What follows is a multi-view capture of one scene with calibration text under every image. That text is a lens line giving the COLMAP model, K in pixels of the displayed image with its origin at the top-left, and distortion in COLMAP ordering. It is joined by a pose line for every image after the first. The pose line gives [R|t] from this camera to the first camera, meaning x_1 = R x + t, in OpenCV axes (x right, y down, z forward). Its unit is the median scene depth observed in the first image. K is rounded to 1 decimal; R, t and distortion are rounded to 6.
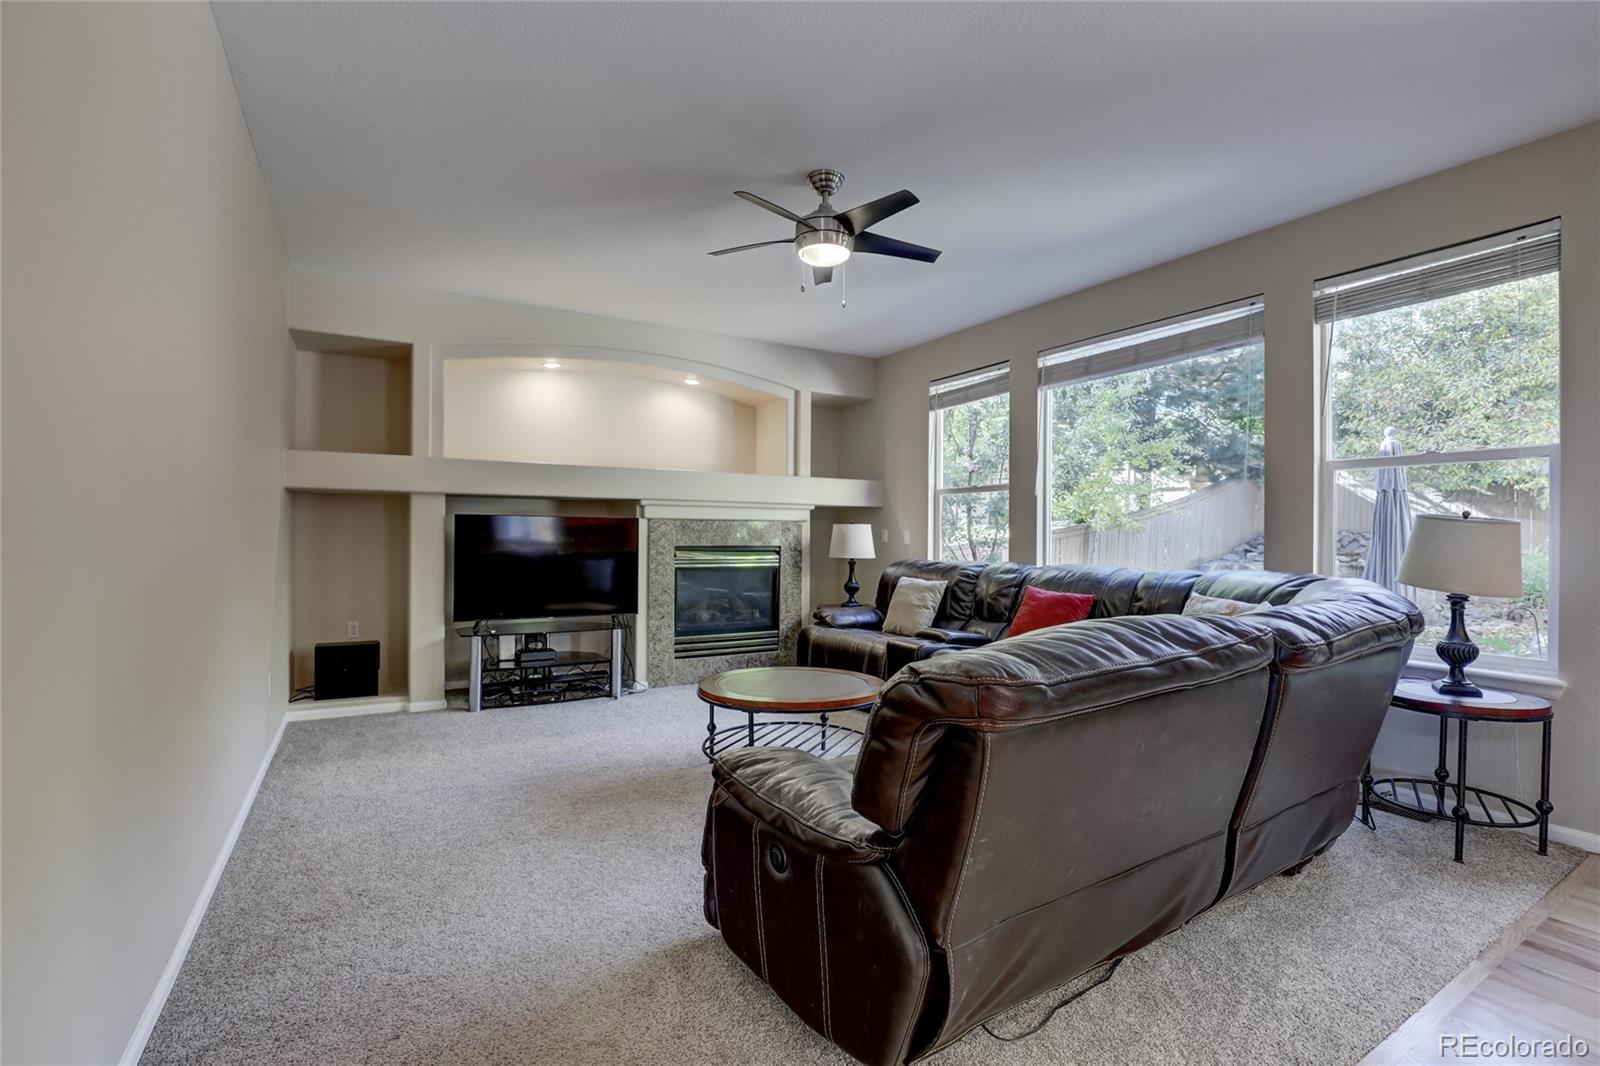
lens RADIAL K [[733.5, 0, 805.6], [0, 733.5, 520.5], [0, 0, 1]] dist [-0.009317, -0.000001]
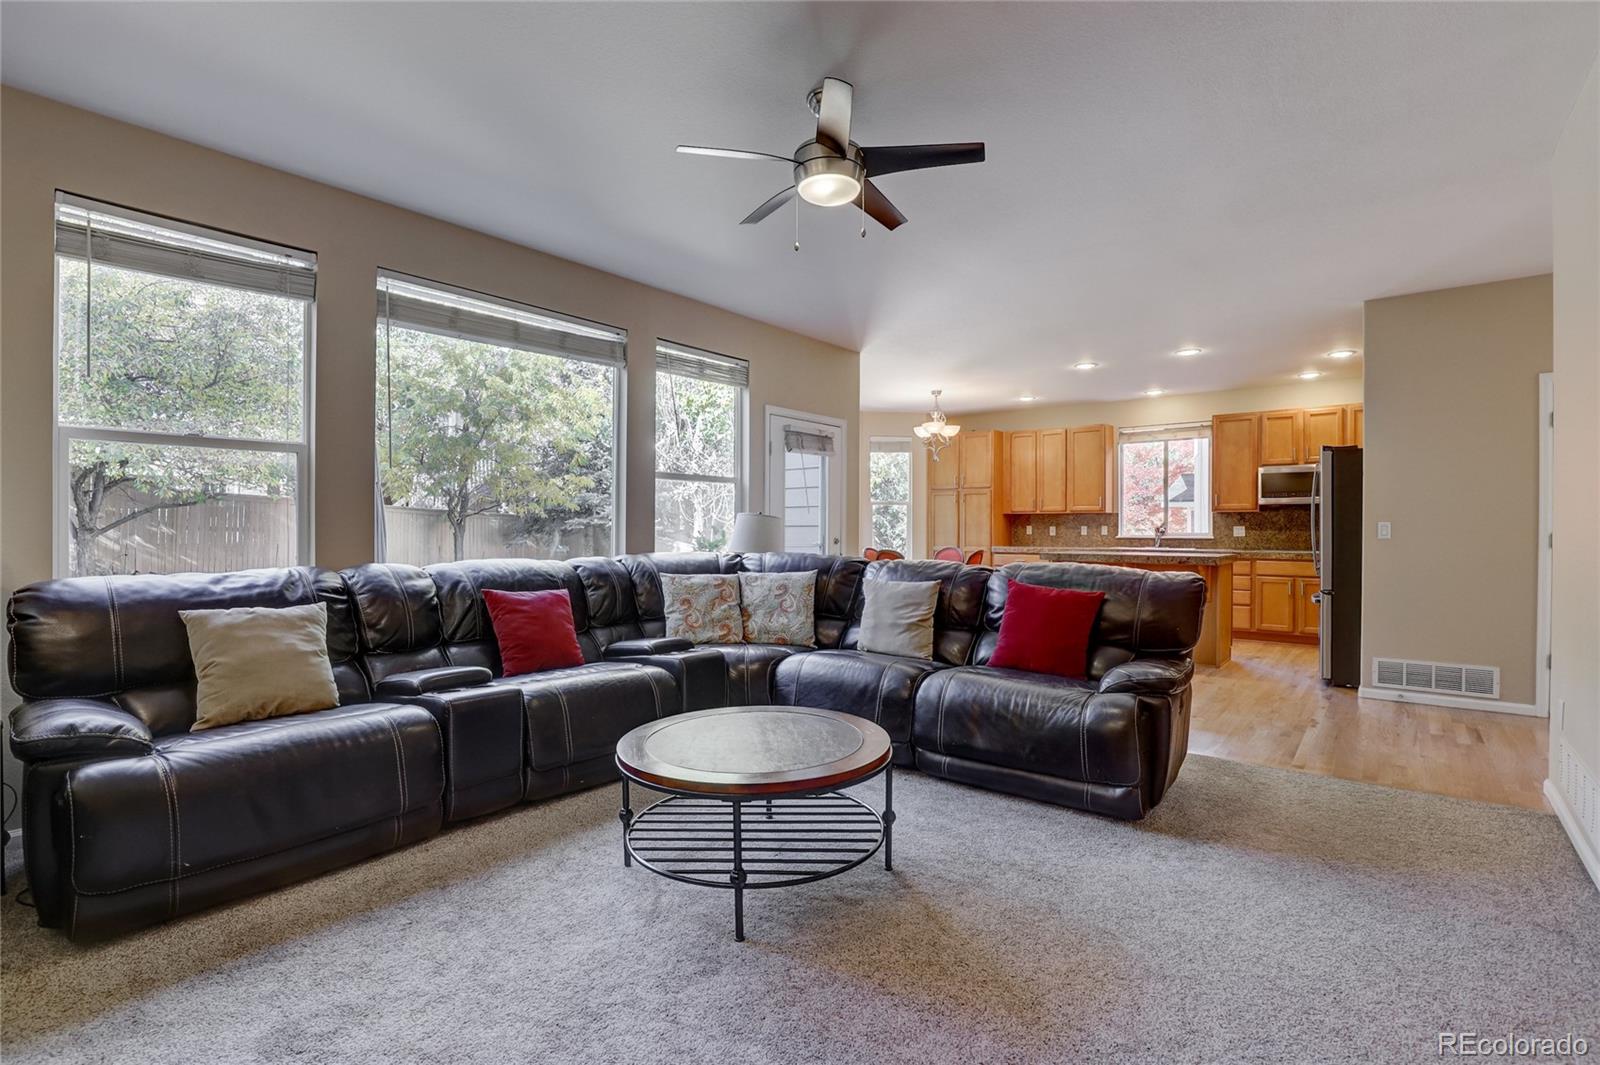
lens RADIAL K [[735.6, 0, 791.2], [0, 735.6, 531.4], [0, 0, 1]] dist [-0.028386, 0.000632]
pose [[-0.321532, -0.010531, 0.946840, -0.437668], [-0.022945, 0.999731, 0.003327, 0.014477], [-0.946621, -0.020655, -0.321687, 0.759437]]
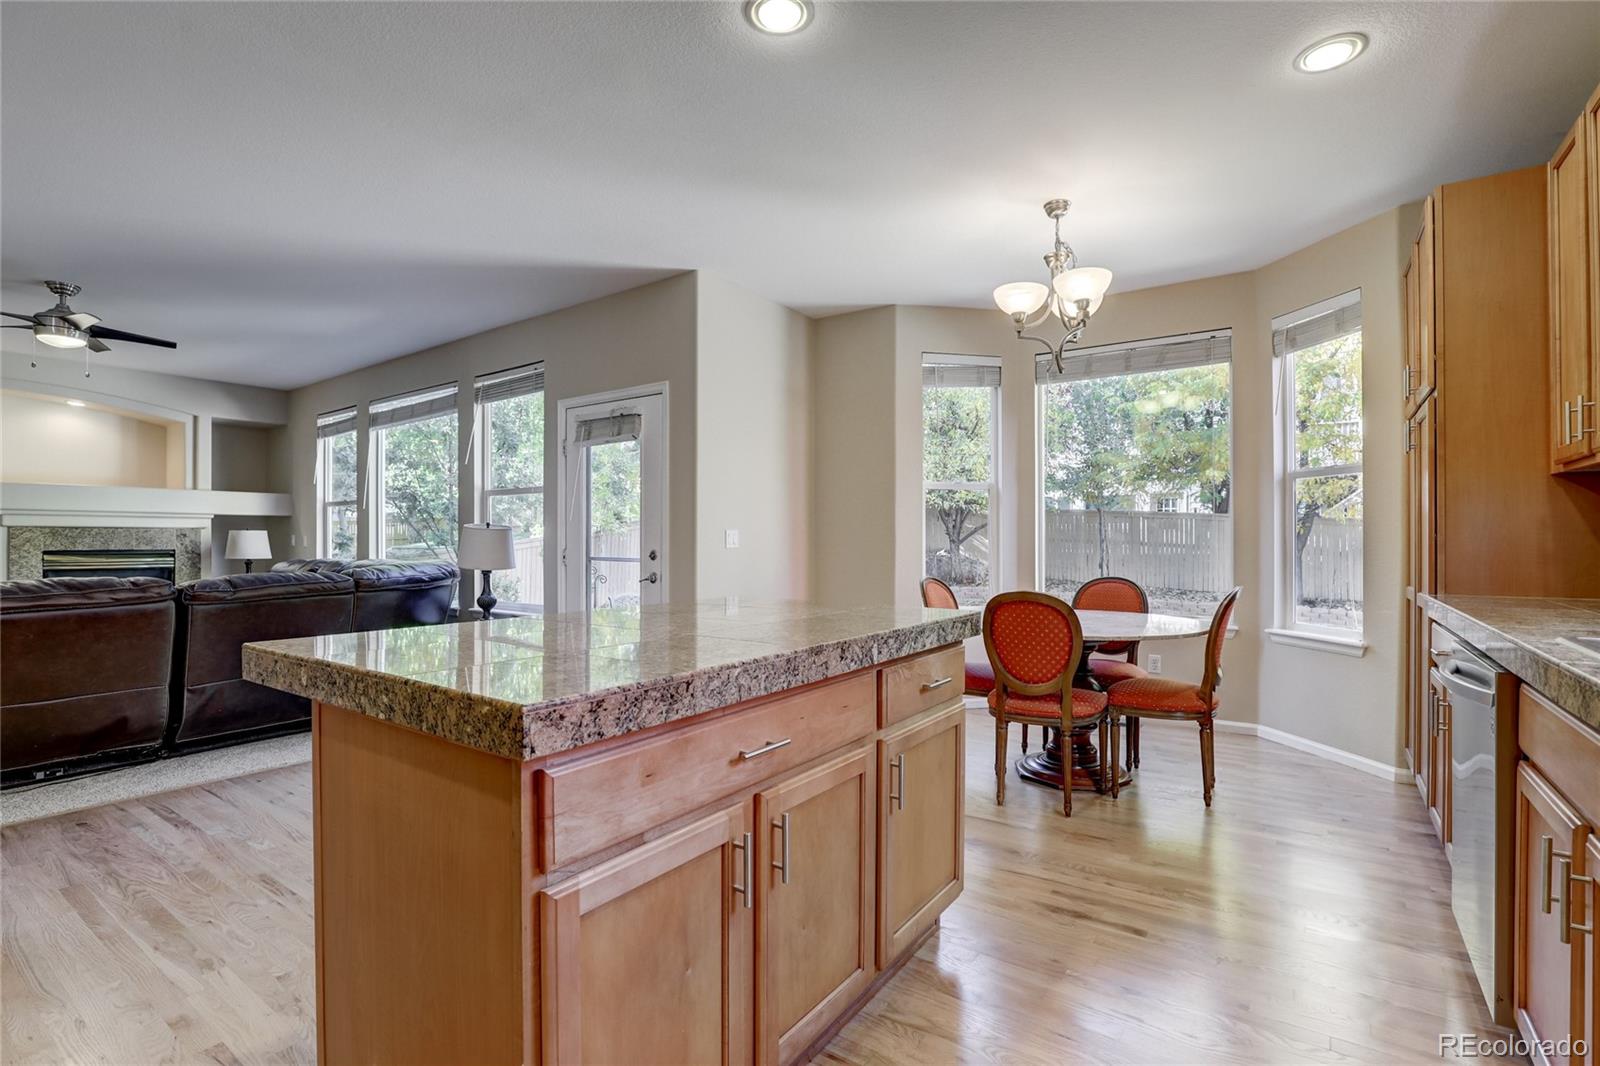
lens RADIAL K [[735.6, 0, 791.2], [0, 735.6, 531.9], [0, 0, 1]] dist [-0.028386, 0.000632]
pose [[0.915459, -0.005136, 0.402378, 0.439525], [0.001896, 0.999962, 0.008450, -0.001226], [-0.402406, -0.006973, 0.915435, -0.479764]]
